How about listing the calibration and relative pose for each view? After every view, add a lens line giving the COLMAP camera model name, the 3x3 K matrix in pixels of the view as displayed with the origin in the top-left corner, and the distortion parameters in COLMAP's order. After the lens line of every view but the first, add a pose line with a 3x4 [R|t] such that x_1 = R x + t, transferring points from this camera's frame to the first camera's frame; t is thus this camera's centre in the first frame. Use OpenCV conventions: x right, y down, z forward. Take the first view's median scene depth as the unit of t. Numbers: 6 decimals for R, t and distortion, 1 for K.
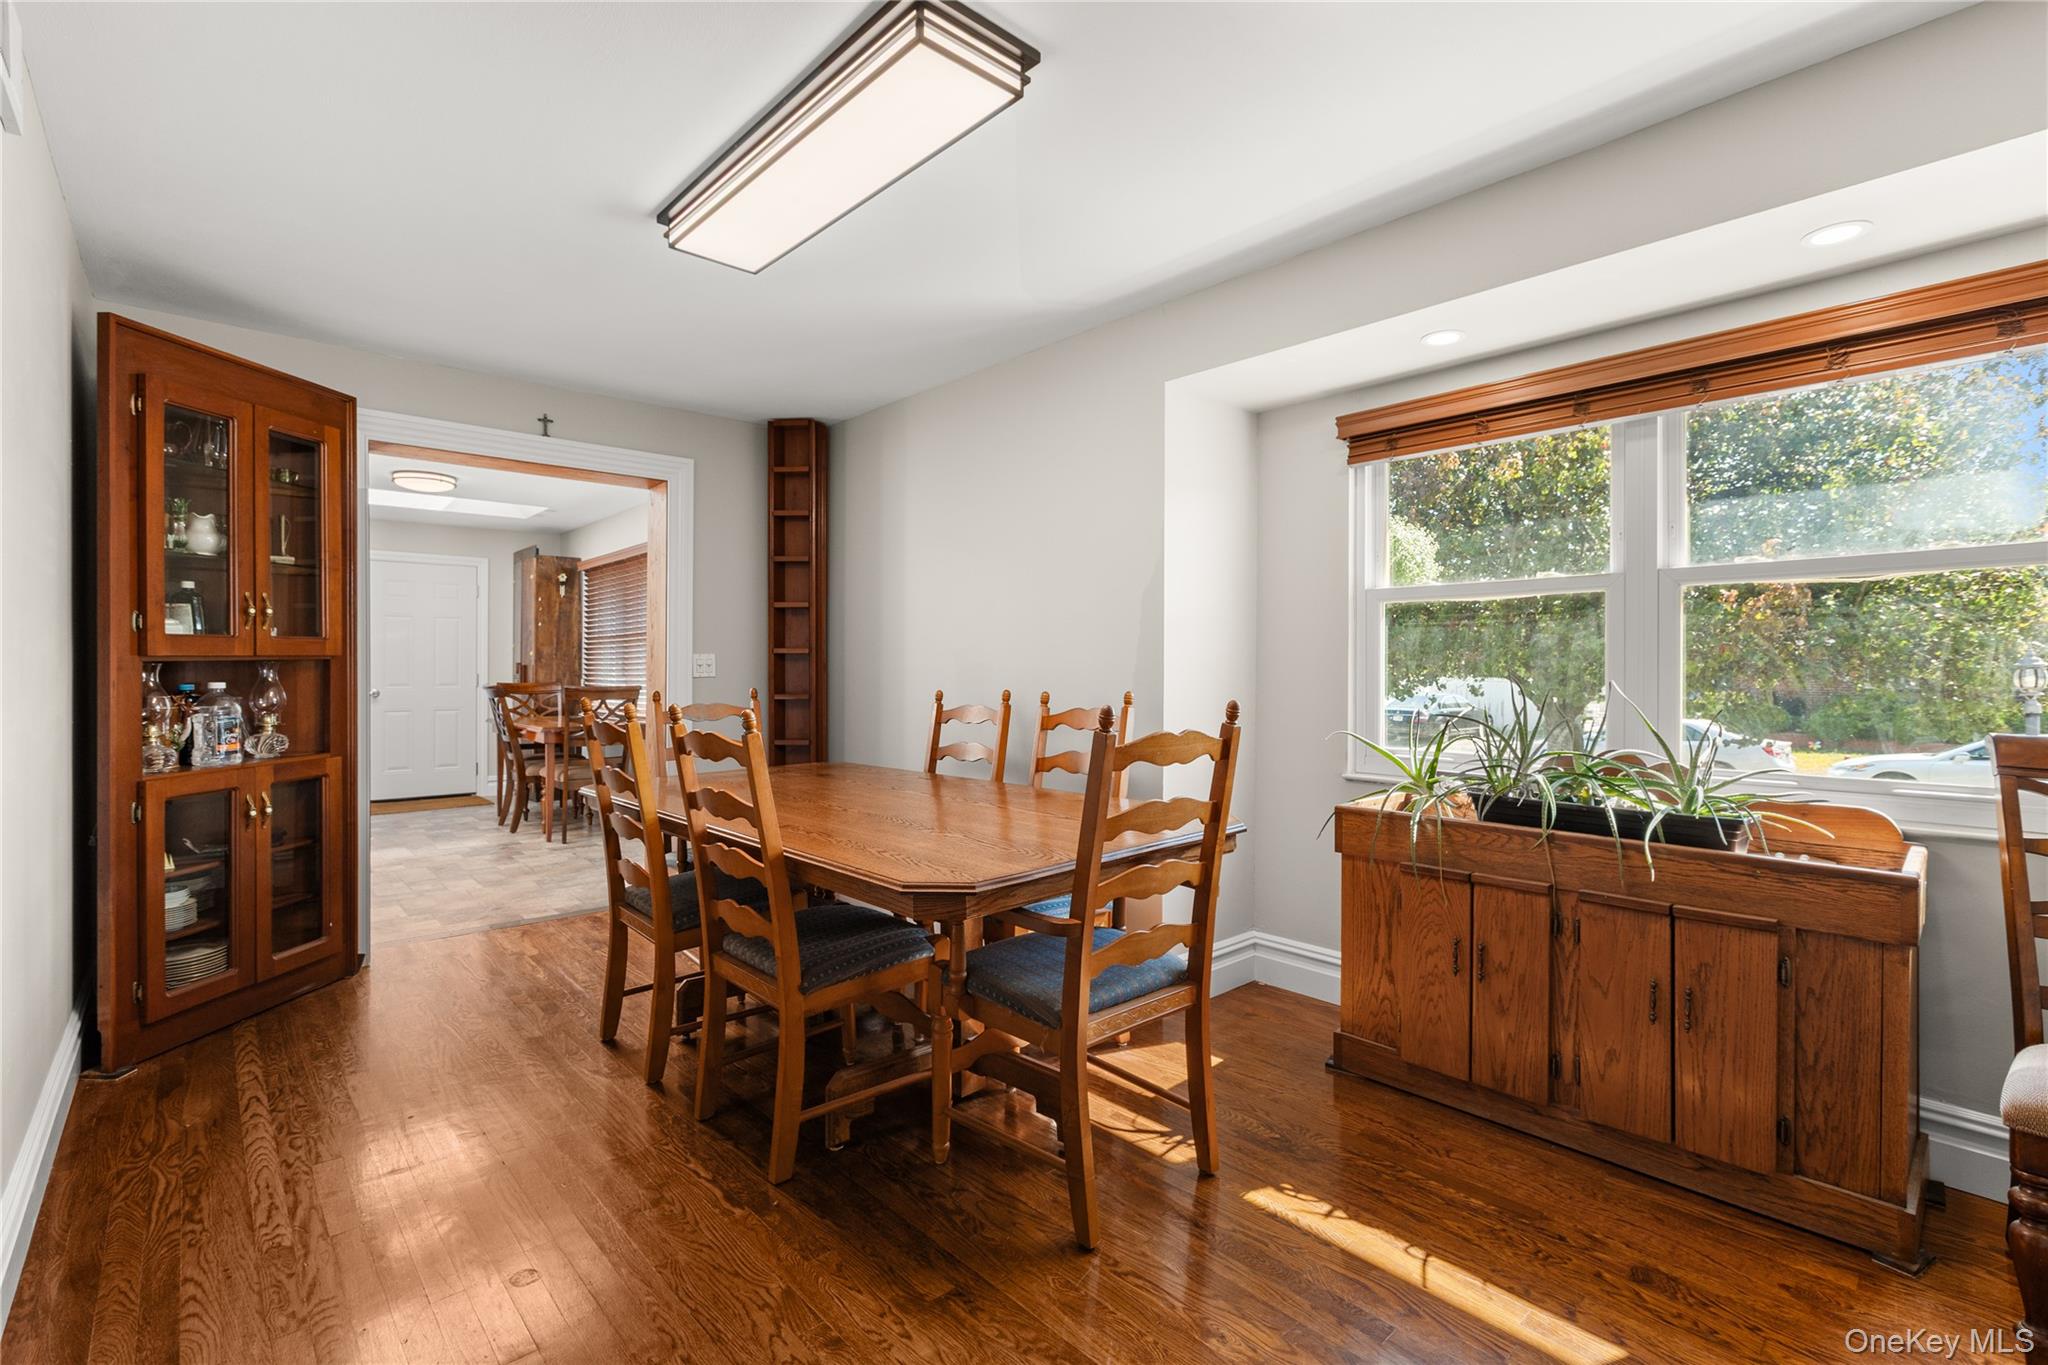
lens RADIAL K [[928.5, 0, 1027.4], [0, 928.5, 673.5], [0, 0, 1]] dist [0.002222, 0.000559]
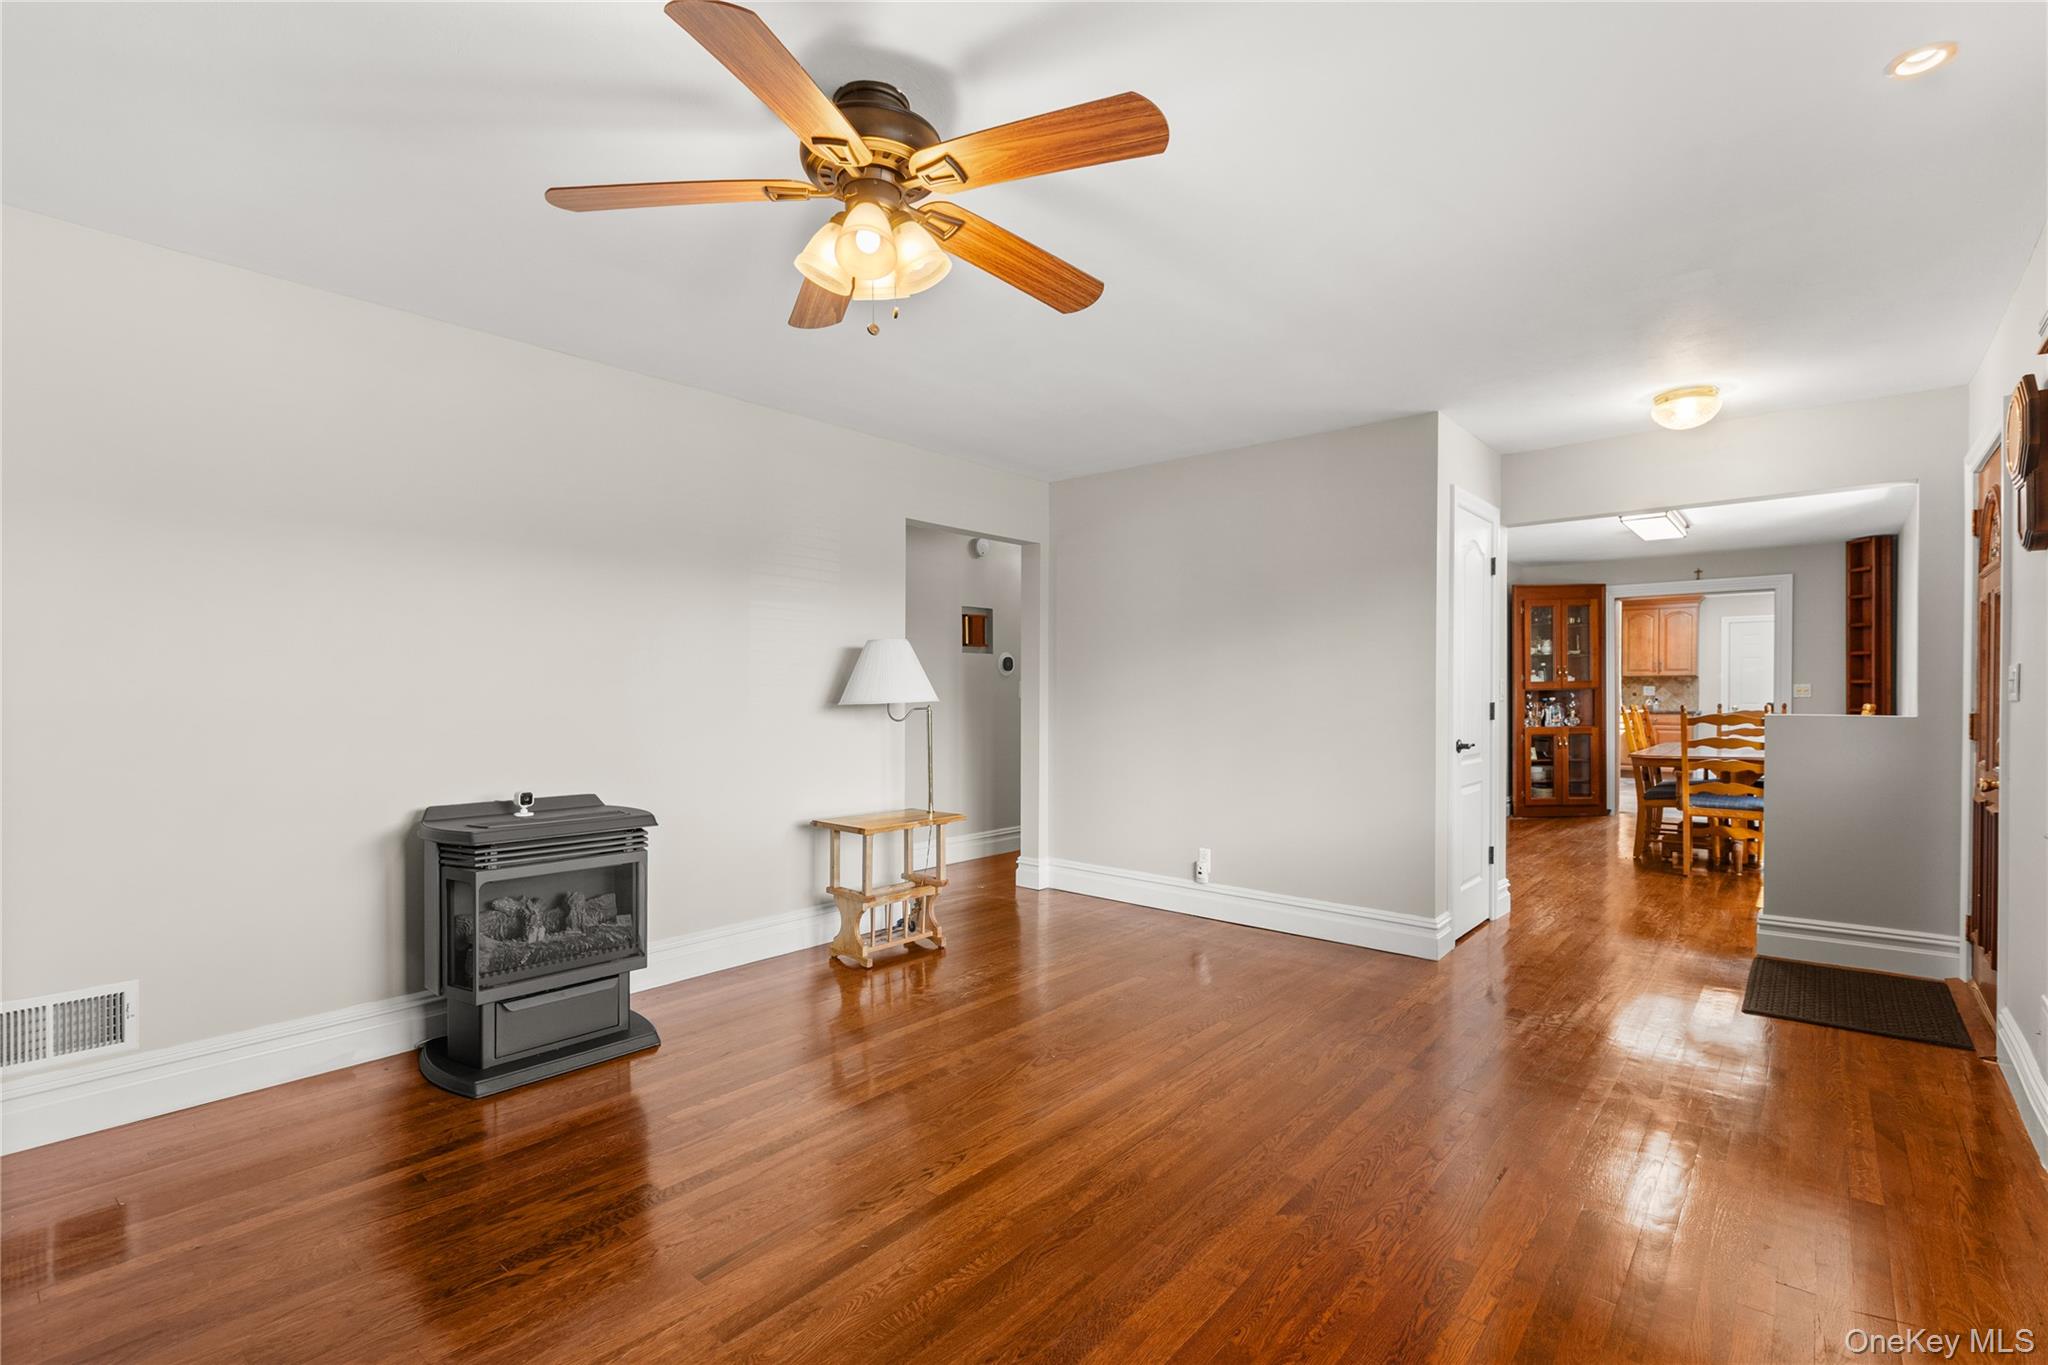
lens RADIAL K [[928.5, 0, 1021.9], [0, 928.5, 691.7], [0, 0, 1]] dist [0.002222, 0.000559]
pose [[0.102159, -0.005040, -0.994755, 1.834644], [-0.006887, 0.999960, -0.005774, 0.018987], [0.994744, 0.007441, 0.102121, -0.927143]]
